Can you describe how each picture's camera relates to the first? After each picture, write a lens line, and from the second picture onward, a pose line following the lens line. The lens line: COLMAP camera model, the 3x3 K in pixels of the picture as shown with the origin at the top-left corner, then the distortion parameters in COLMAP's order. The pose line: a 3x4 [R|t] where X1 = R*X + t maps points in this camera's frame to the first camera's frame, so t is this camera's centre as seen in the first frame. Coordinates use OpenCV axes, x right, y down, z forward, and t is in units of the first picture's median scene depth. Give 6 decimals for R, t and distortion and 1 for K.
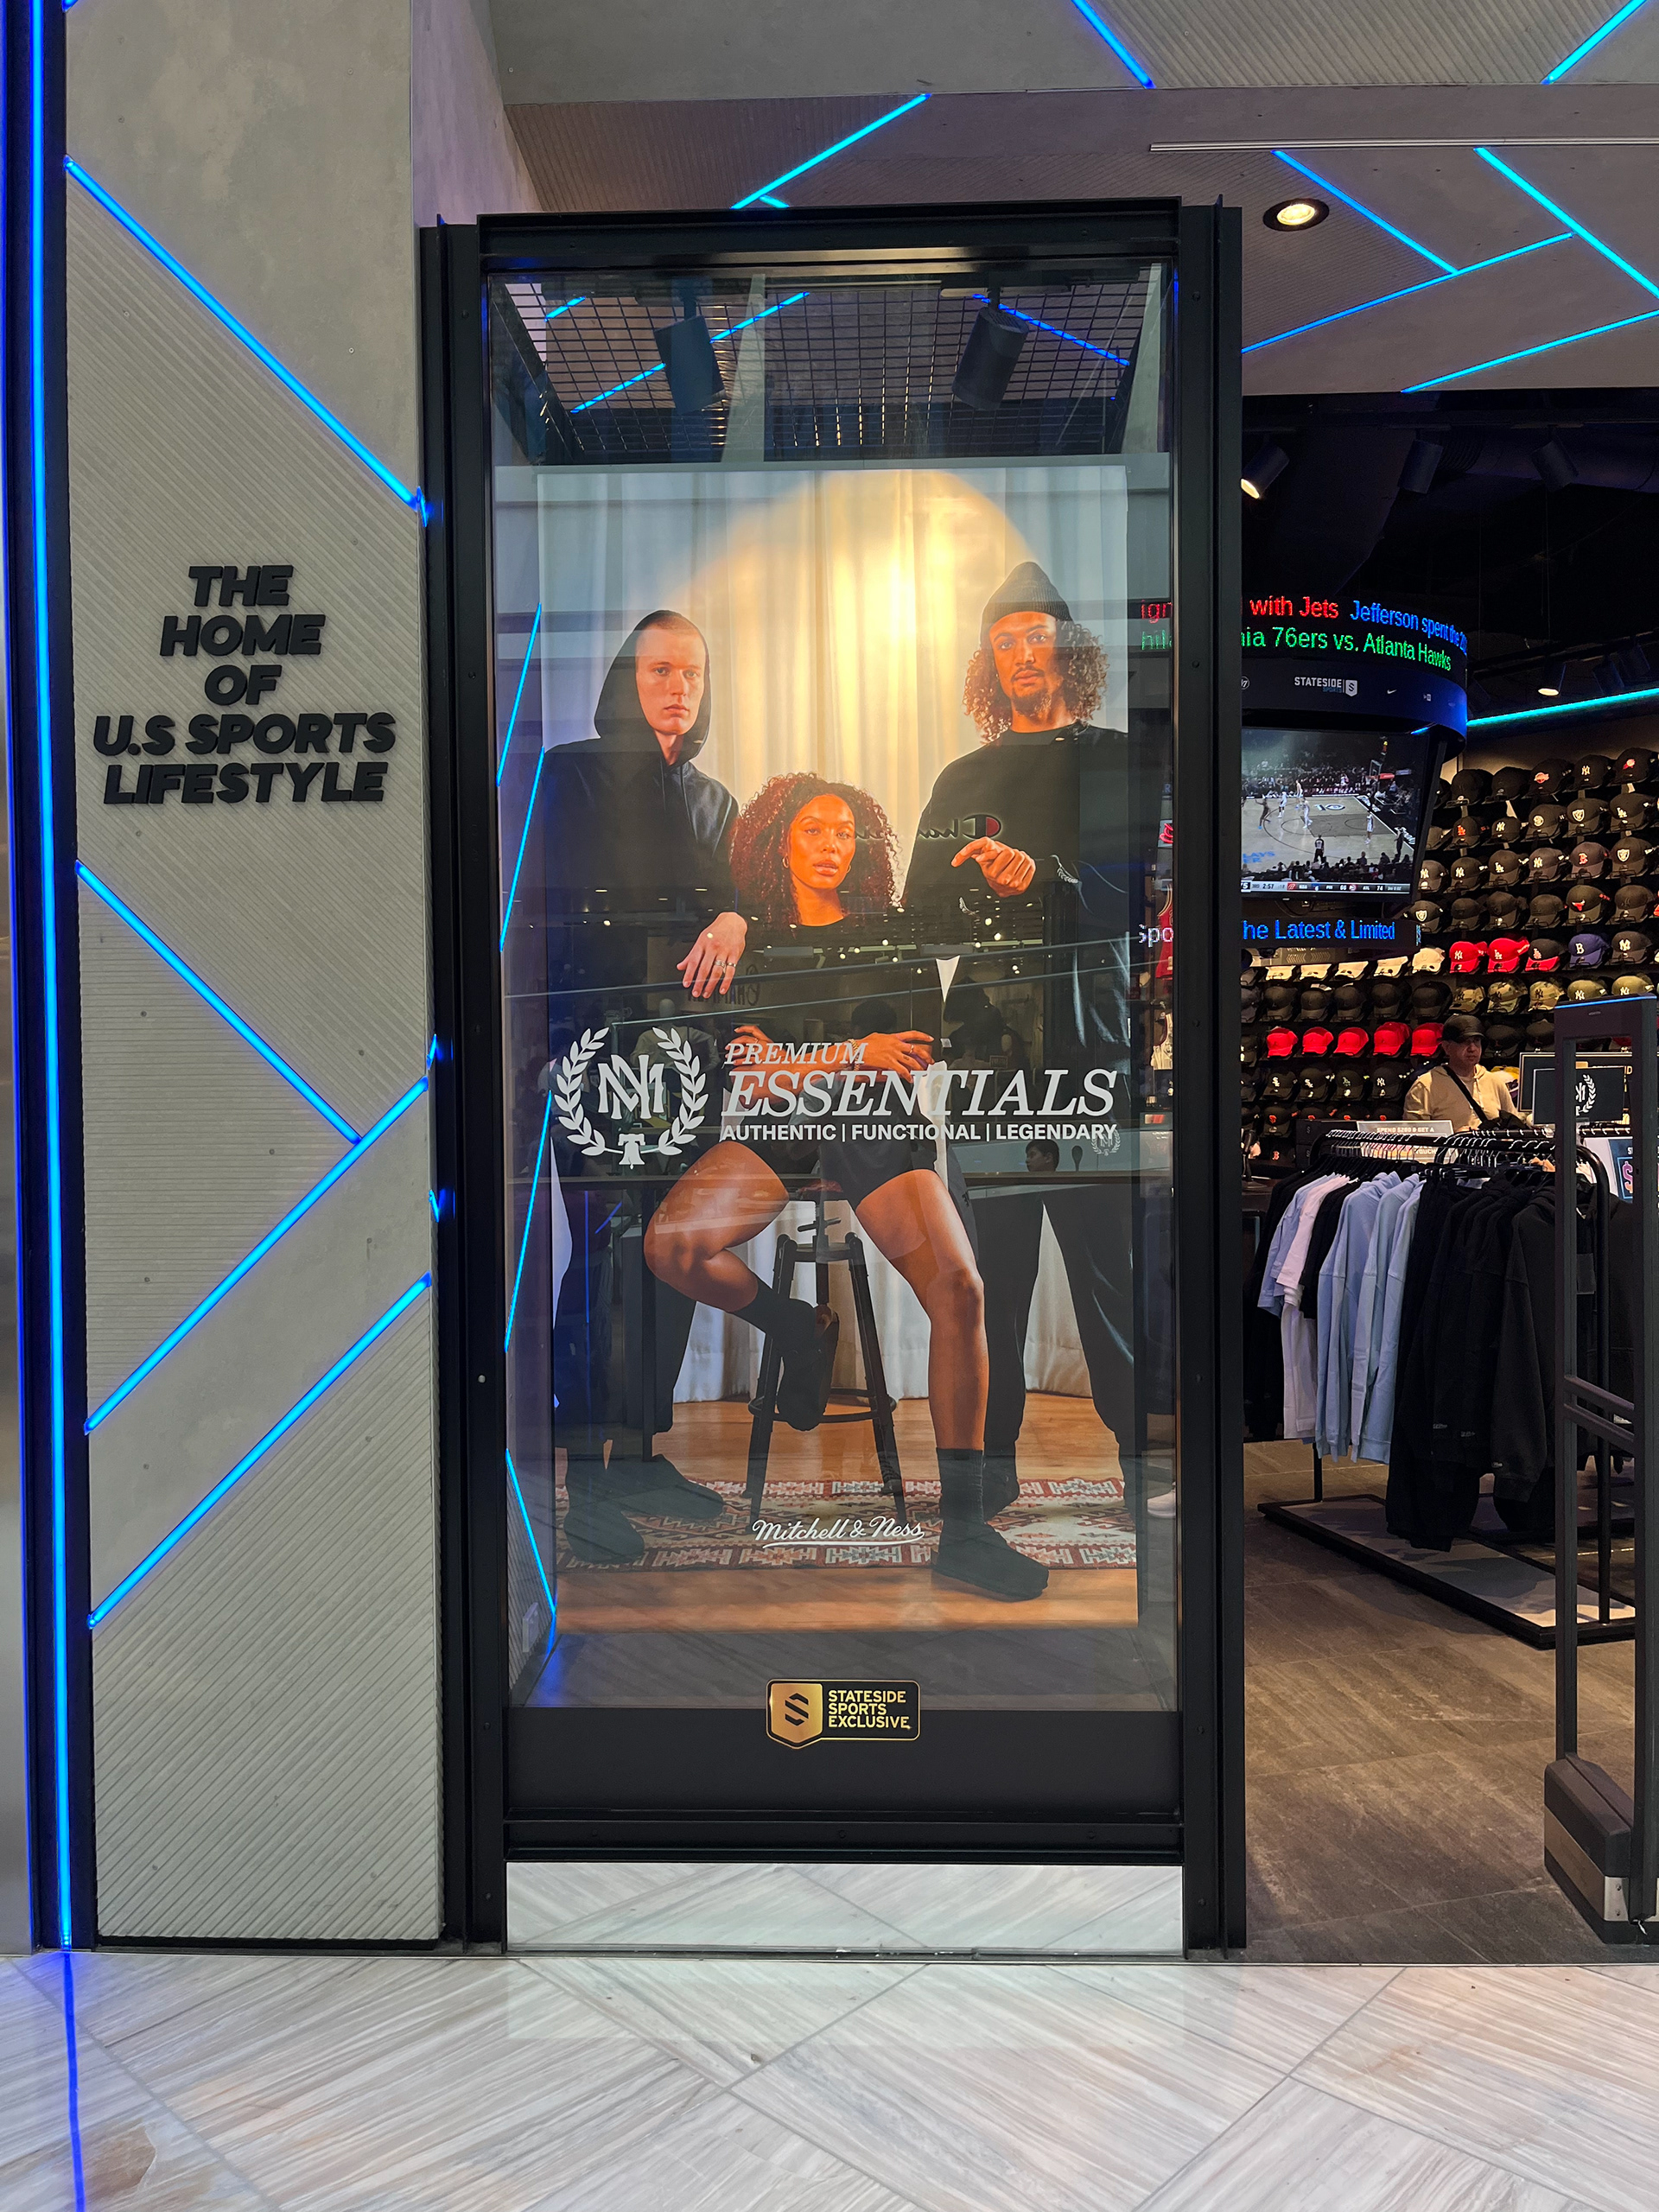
lens RADIAL K [[1684.1, 0, 829.5], [0, 1684.1, 1106.0], [0, 0, 1]] dist [0.057565, -0.056520]
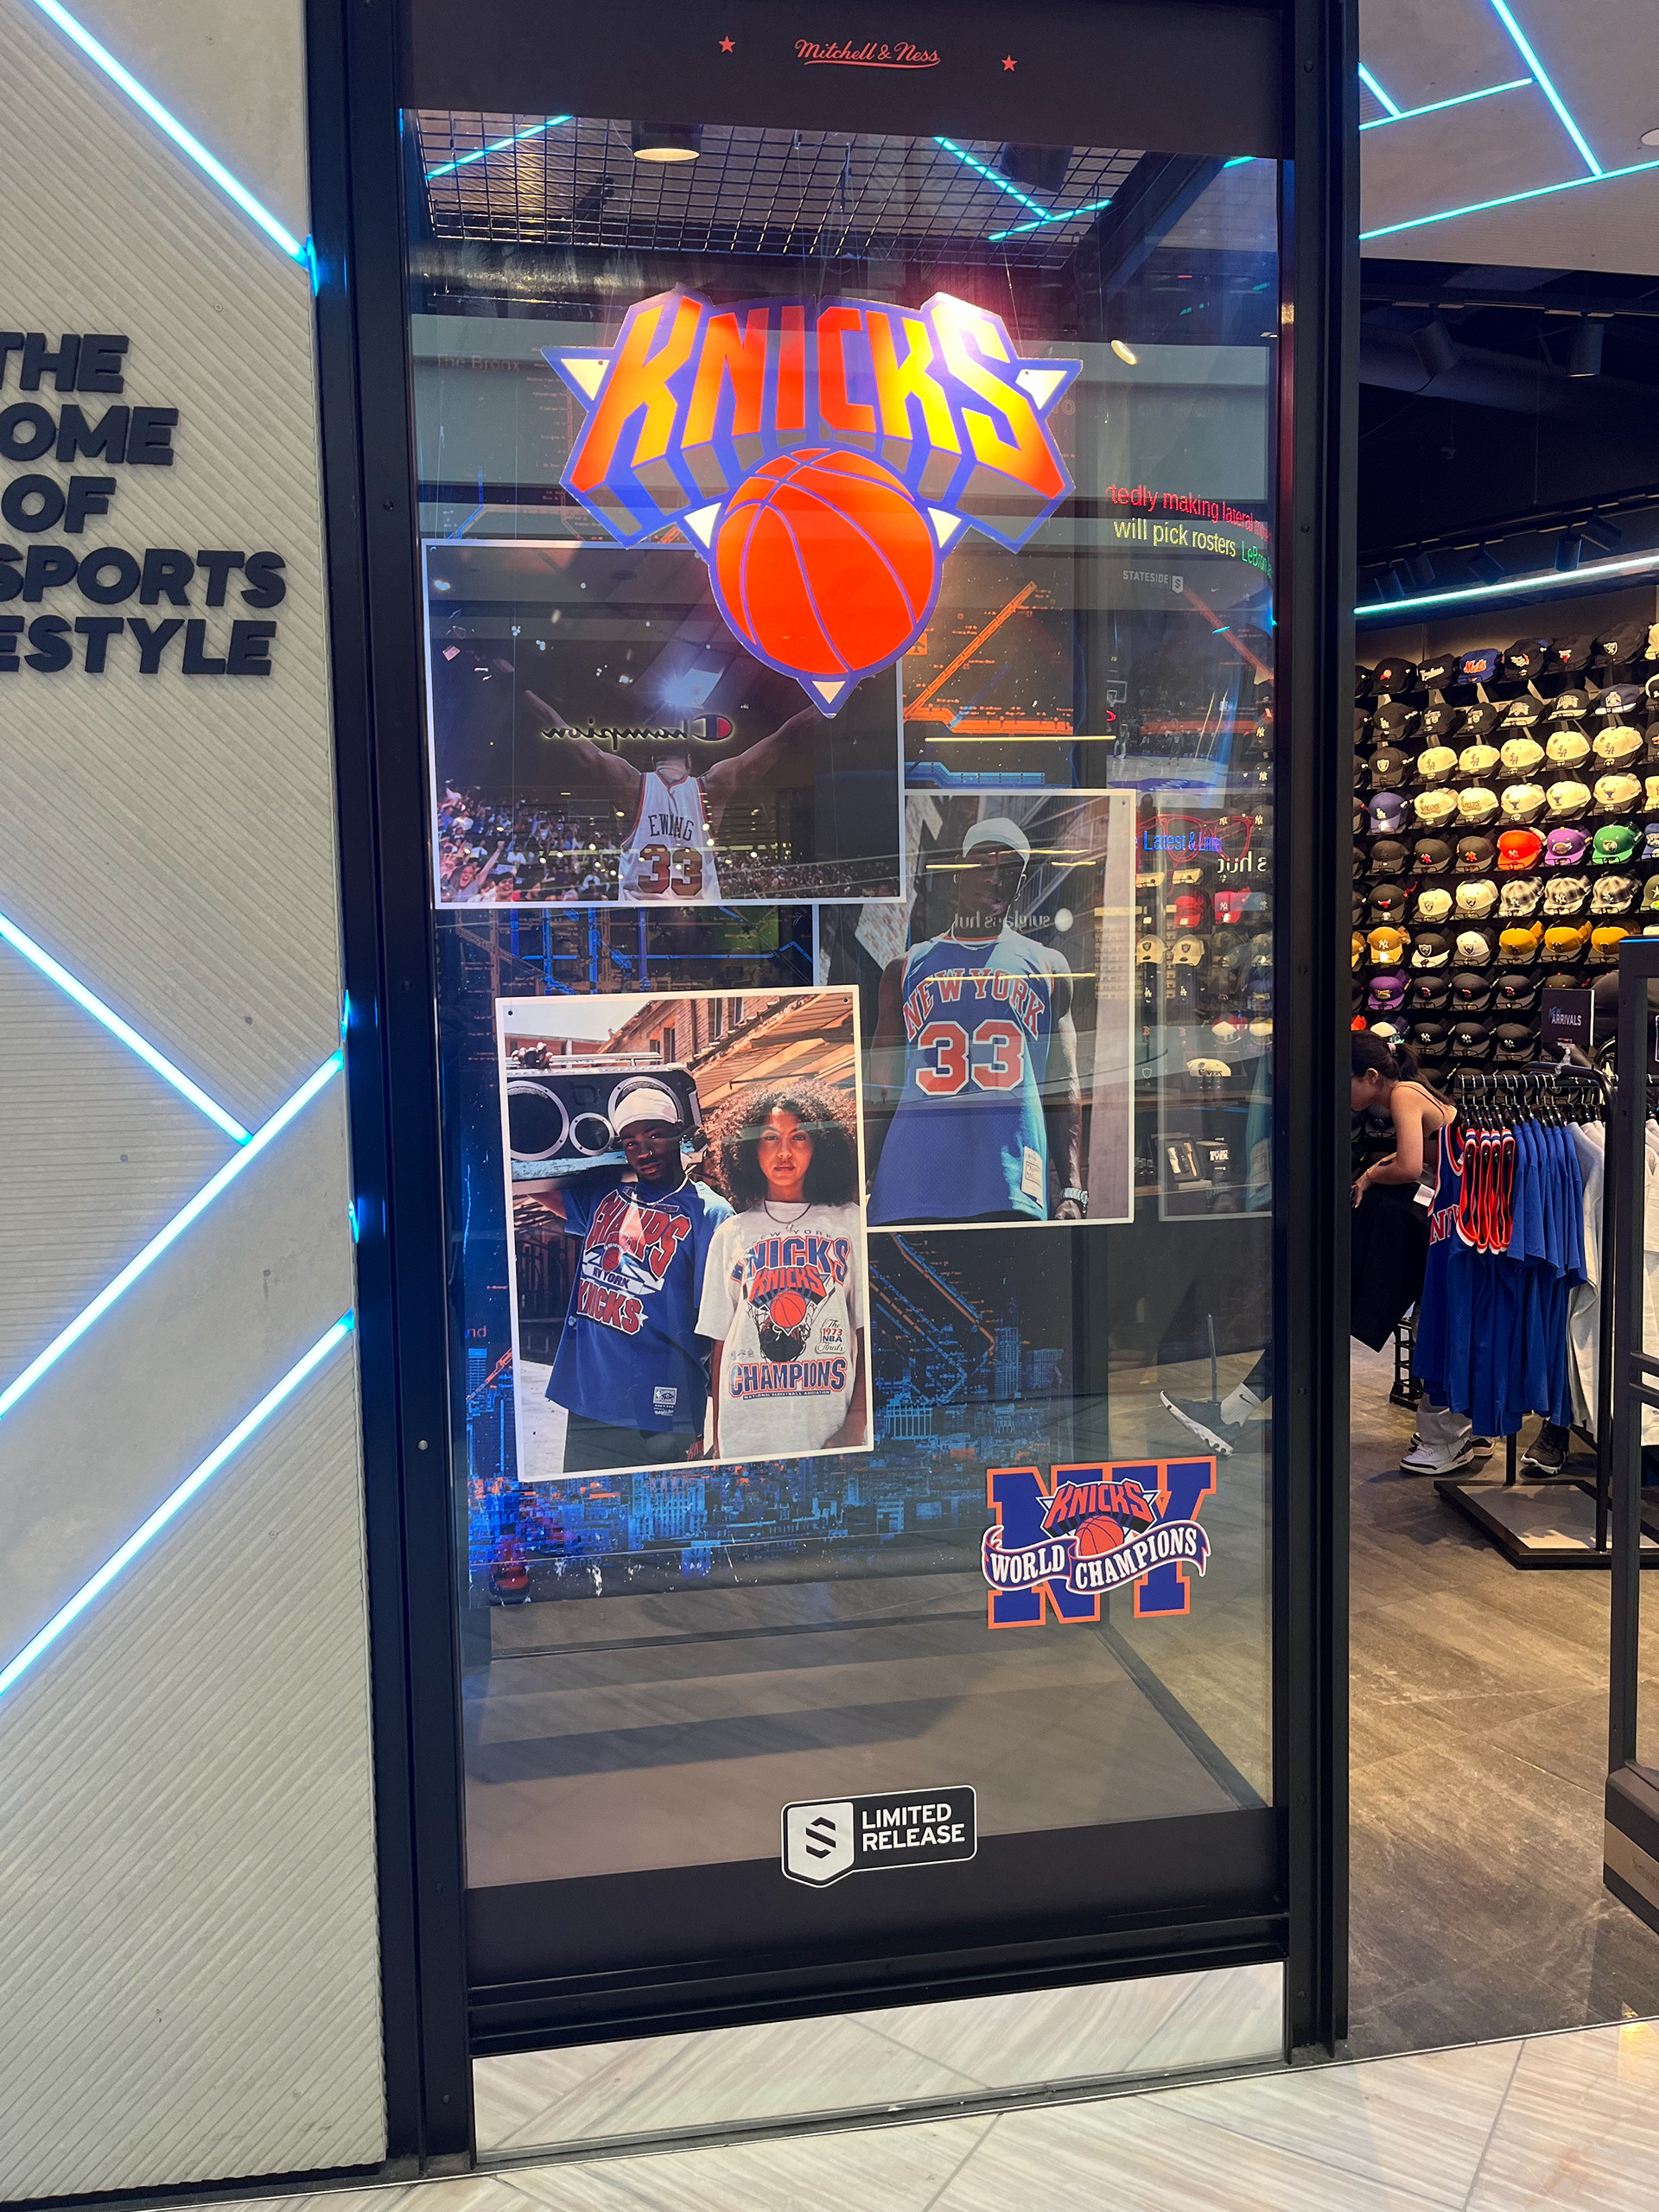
lens RADIAL K [[1672.3, 0, 828.6], [0, 1672.3, 1092.6], [0, 0, 1]] dist [0.104121, -0.137395]
pose [[0.981064, -0.023321, 0.192273, -0.172460], [0.013447, 0.998530, 0.052498, -0.035692], [-0.193214, -0.048918, 0.979936, 0.228691]]
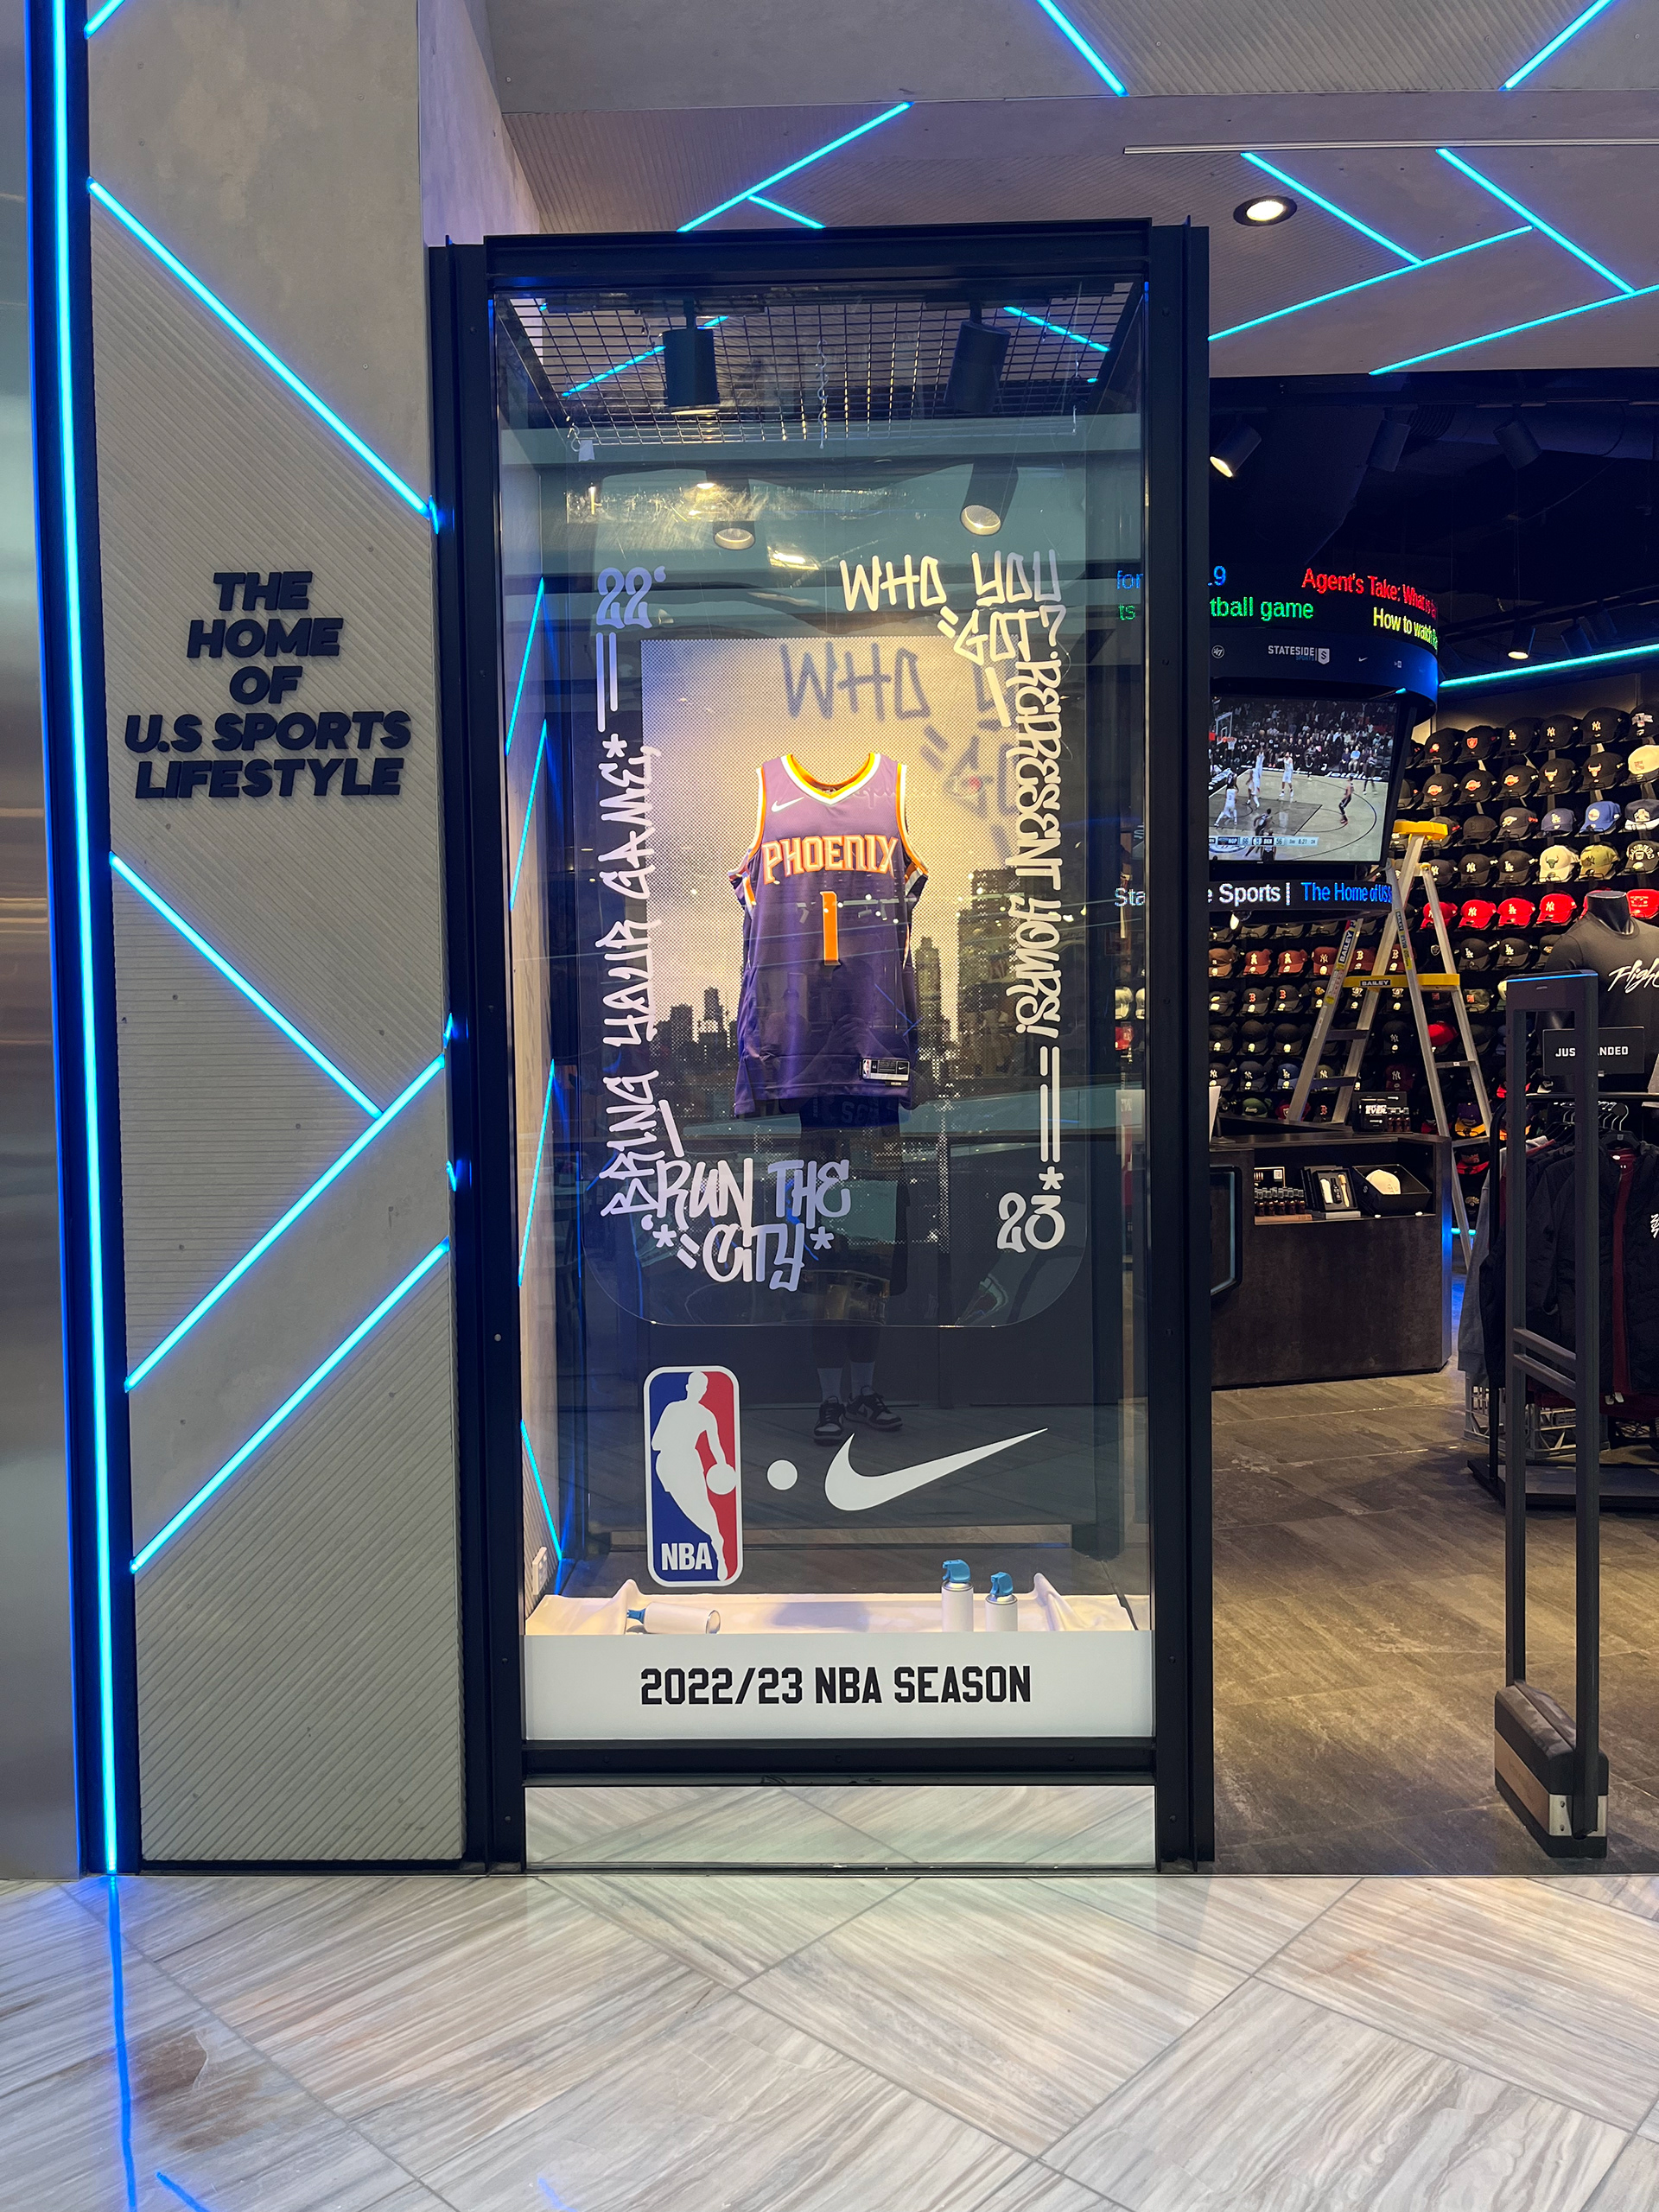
lens RADIAL K [[1685.9, 0, 822.8], [0, 1685.9, 1089.7], [0, 0, 1]] dist [0.040545, -0.002437]
pose [[0.999963, -0.005567, 0.006556, -0.006955], [0.005437, 0.999794, 0.019566, -0.014878], [-0.006663, -0.019529, 0.999787, -0.063457]]
